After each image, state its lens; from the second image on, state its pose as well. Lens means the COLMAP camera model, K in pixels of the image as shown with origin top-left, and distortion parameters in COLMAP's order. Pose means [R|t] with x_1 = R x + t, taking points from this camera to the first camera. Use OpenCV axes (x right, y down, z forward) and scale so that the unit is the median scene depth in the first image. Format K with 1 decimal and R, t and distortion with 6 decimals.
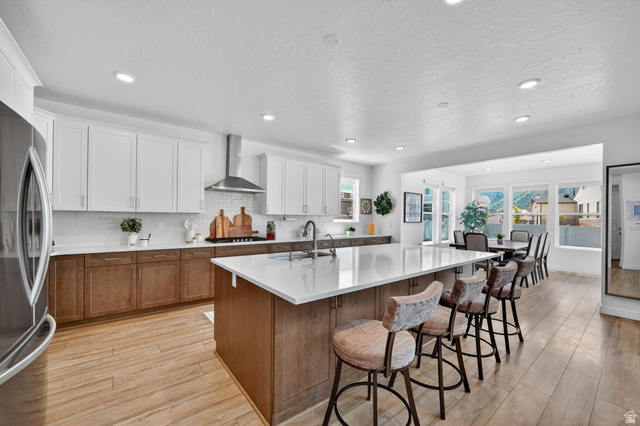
lens RADIAL K [[260.0, 0, 320.9], [0, 260.0, 215.3], [0, 0, 1]] dist [-0.000629, 0.000234]
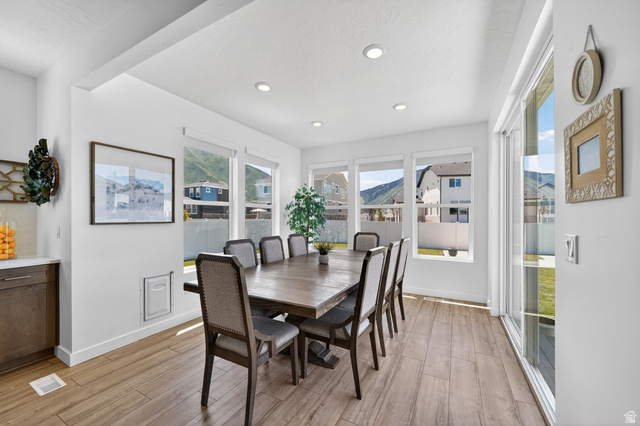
lens RADIAL K [[251.4, 0, 317.7], [0, 251.4, 216.5], [0, 0, 1]] dist [-0.002012, 0.000419]
pose [[0.925982, -0.014793, 0.377278, 0.625252], [0.010810, 0.999861, 0.012671, 0.018977], [-0.377414, -0.007655, 0.926013, 0.712324]]
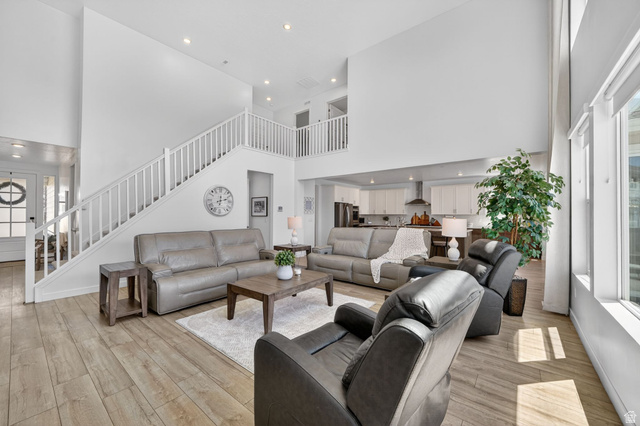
lens RADIAL K [[251.4, 0, 317.7], [0, 251.4, 216.5], [0, 0, 1]] dist [-0.002012, 0.000419]
pose [[0.208142, -0.006381, -0.978078, 1.614718], [0.006215, 0.999967, -0.005202, 0.018754], [0.978079, -0.004996, 0.208175, -0.374253]]
